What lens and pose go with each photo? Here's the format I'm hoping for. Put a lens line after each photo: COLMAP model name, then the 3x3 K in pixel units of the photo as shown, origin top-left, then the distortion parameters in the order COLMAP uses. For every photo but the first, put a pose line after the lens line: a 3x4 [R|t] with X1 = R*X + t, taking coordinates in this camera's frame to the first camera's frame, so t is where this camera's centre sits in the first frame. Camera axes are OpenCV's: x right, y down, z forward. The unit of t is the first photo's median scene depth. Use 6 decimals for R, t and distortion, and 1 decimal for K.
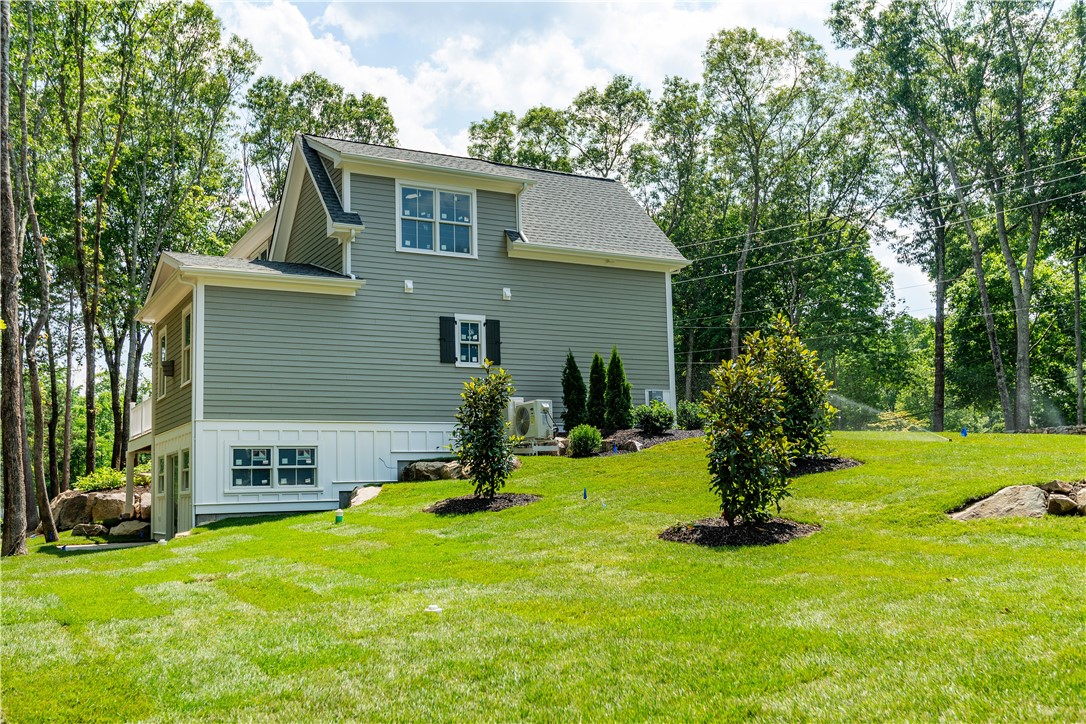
lens RADIAL K [[985.5, 0, 541.9], [0, 985.5, 360.0], [0, 0, 1]] dist [0.000397, 0.000000]
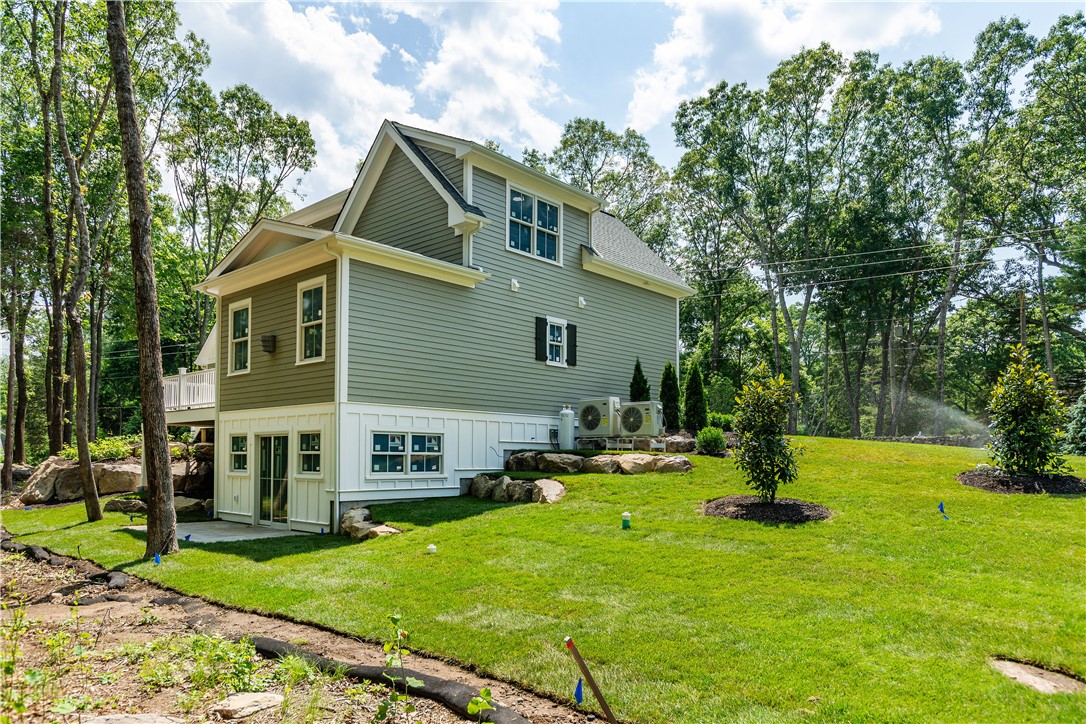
lens RADIAL K [[702.2, 0, 564.0], [0, 702.2, 419.3], [0, 0, 1]] dist [-0.007715, -0.002169]
pose [[0.944338, 0.052313, 0.324791, -0.316378], [-0.076040, 0.995250, 0.060784, 0.018065], [-0.320068, -0.082098, 0.943831, 0.260132]]
